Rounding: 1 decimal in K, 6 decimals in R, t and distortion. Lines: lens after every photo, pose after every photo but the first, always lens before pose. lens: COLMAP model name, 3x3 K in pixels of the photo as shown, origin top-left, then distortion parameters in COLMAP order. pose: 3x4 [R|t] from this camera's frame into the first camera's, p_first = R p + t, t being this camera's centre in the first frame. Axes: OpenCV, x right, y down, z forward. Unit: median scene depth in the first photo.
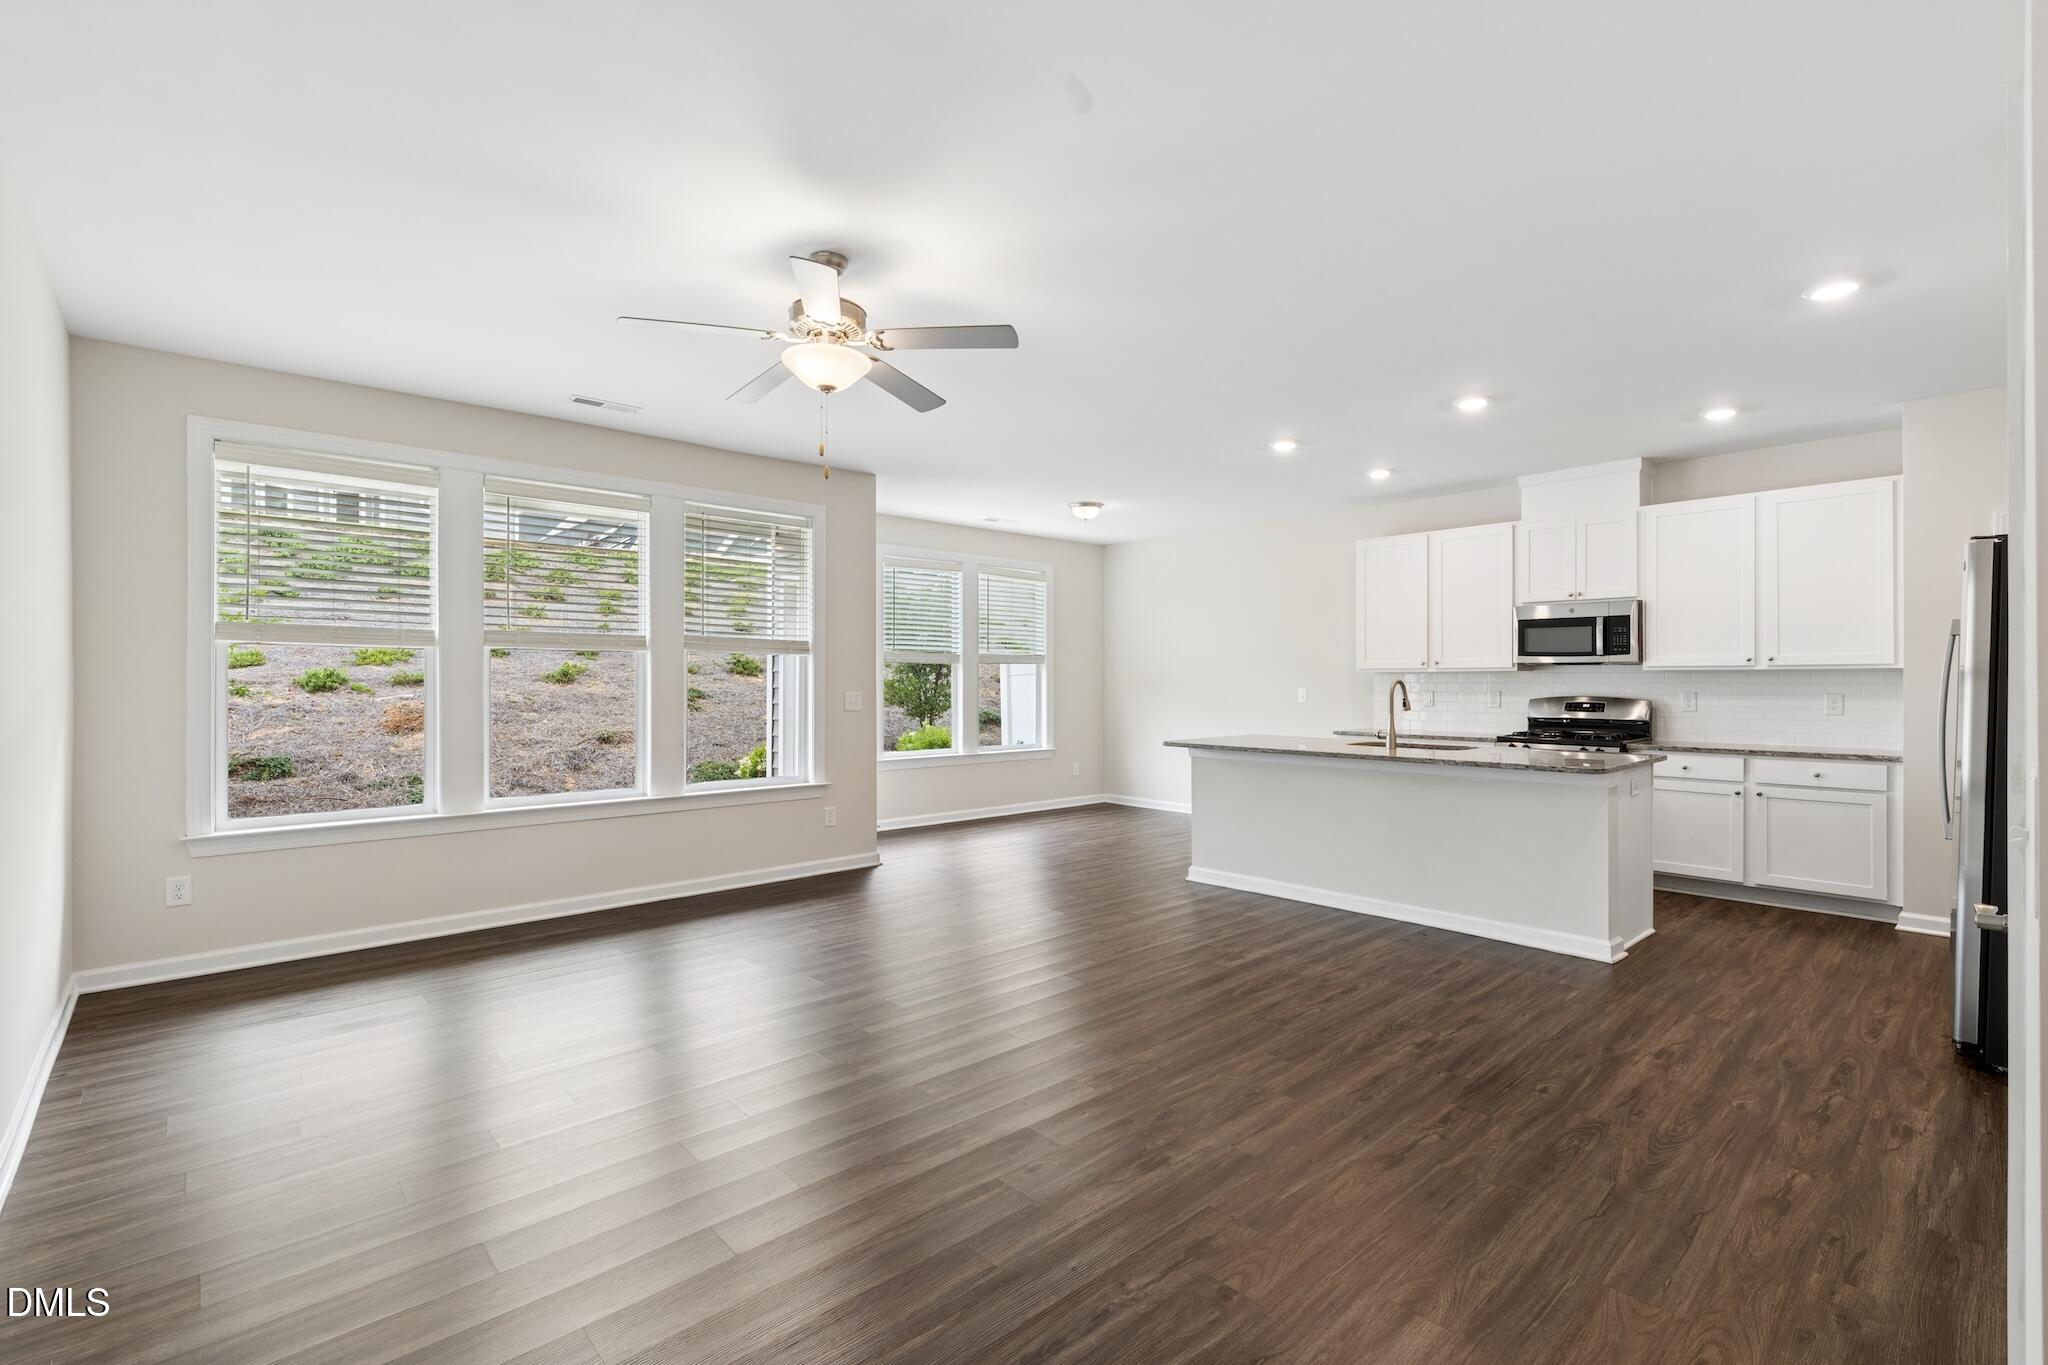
lens RADIAL K [[922.3, 0, 1034.3], [0, 922.3, 677.6], [0, 0, 1]] dist [-0.001717, -0.000354]
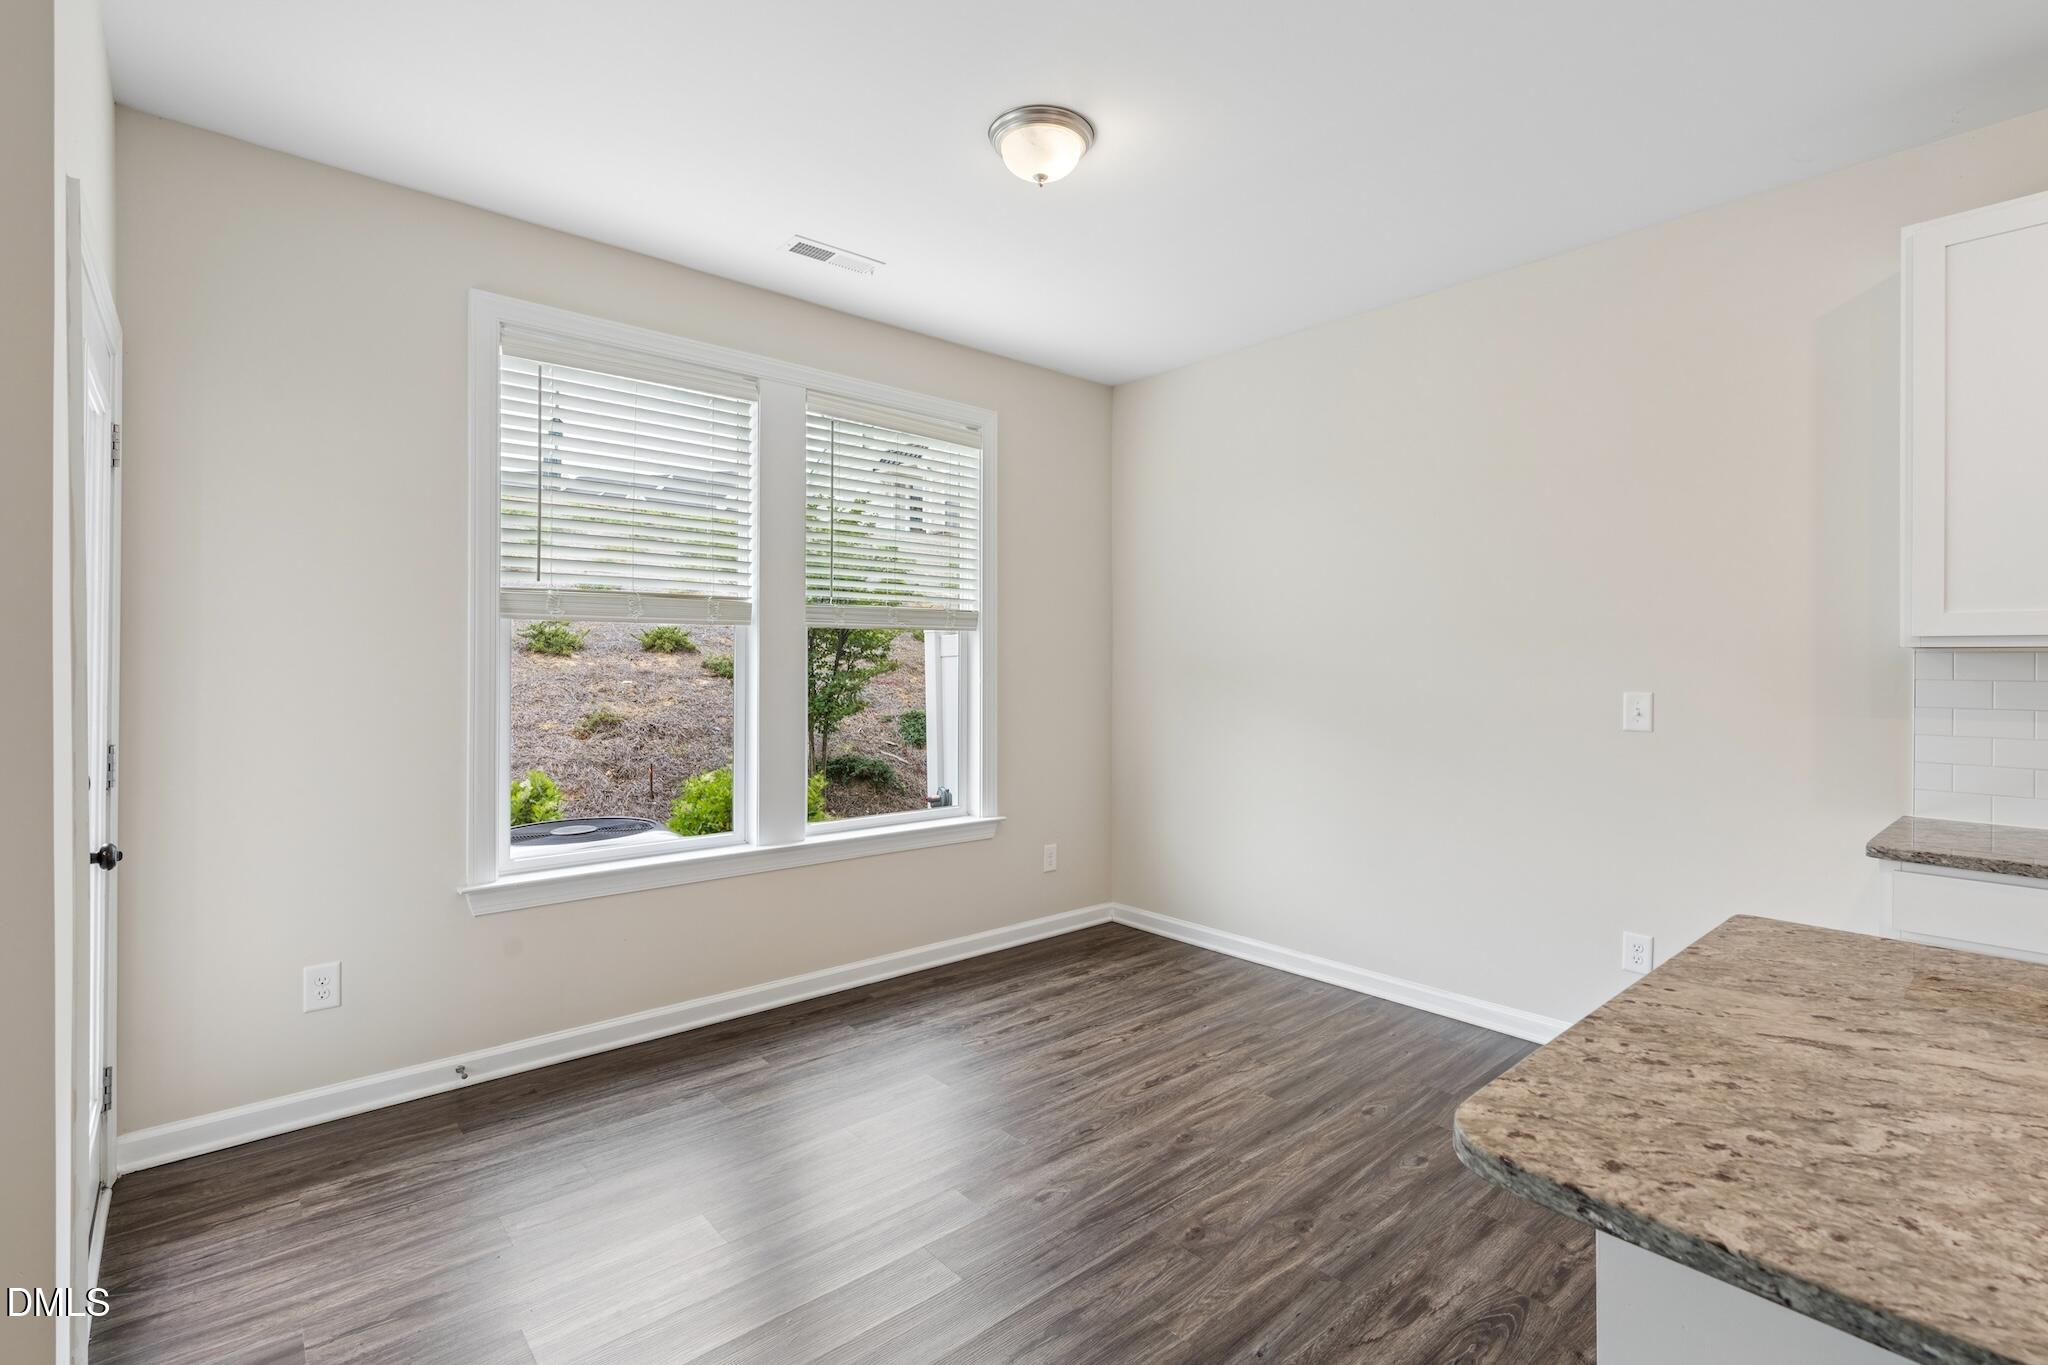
lens RADIAL K [[933.6, 0, 1027.1], [0, 933.6, 659.6], [0, 0, 1]] dist [-0.001545, -0.000001]
pose [[0.999675, 0.003332, -0.025285, 0.083940], [-0.003334, 0.999994, -0.000035, -0.000845], [0.025285, 0.000119, 0.999680, 0.950106]]
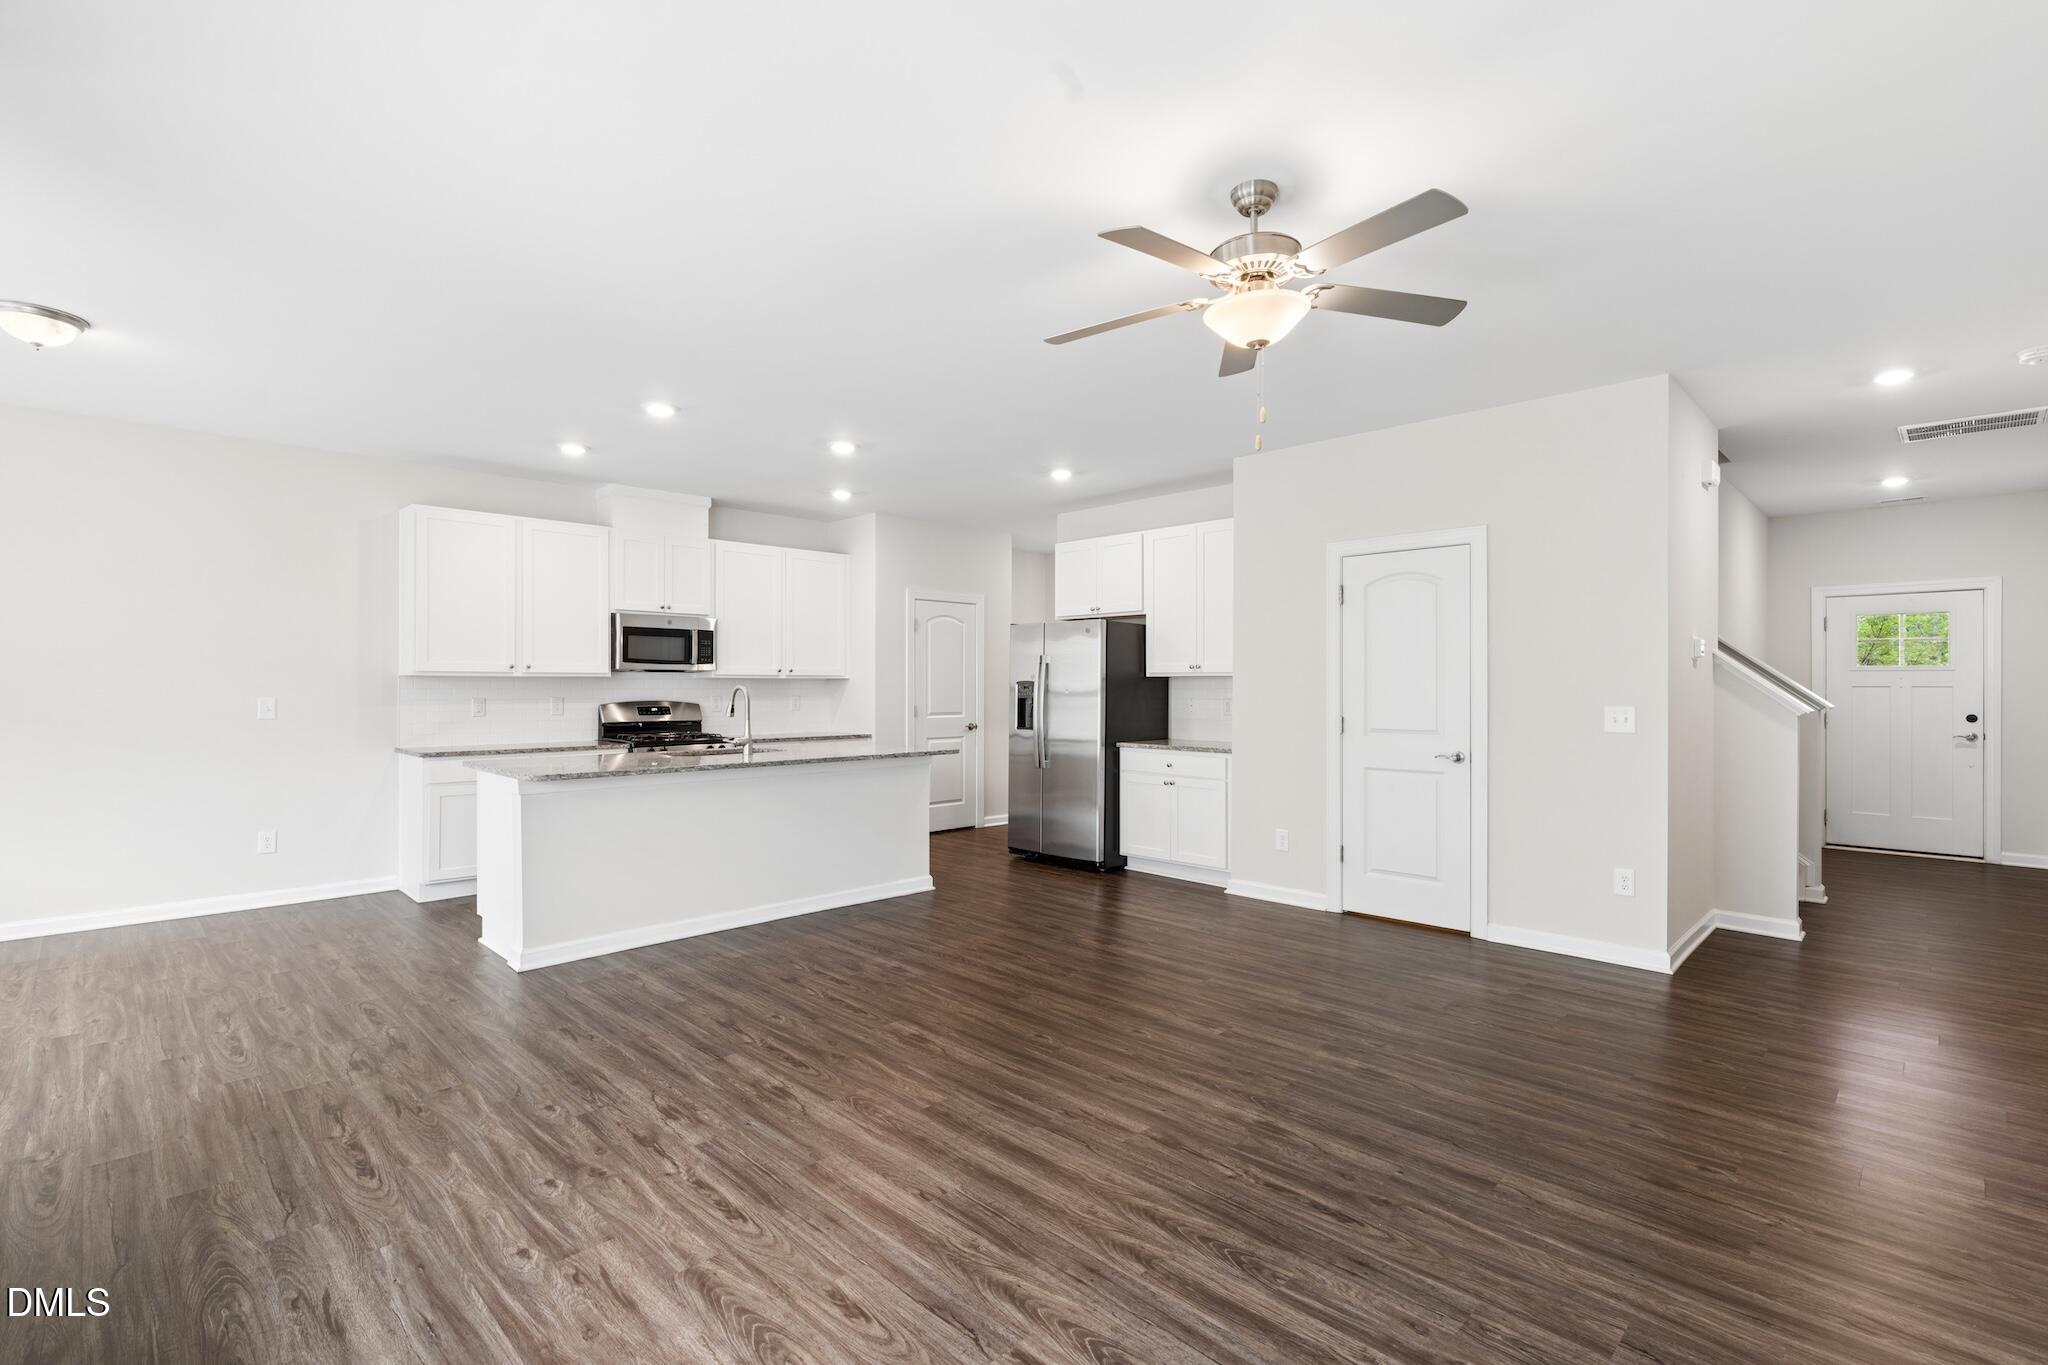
lens RADIAL K [[931.9, 0, 1029.5], [0, 931.9, 683.4], [0, 0, 1]] dist [-0.001134, 0.000694]
pose [[-0.043174, 0.003110, 0.999063, -0.629006], [-0.004706, 0.999983, -0.003316, 0.001619], [-0.999056, -0.004845, -0.043159, 0.730475]]
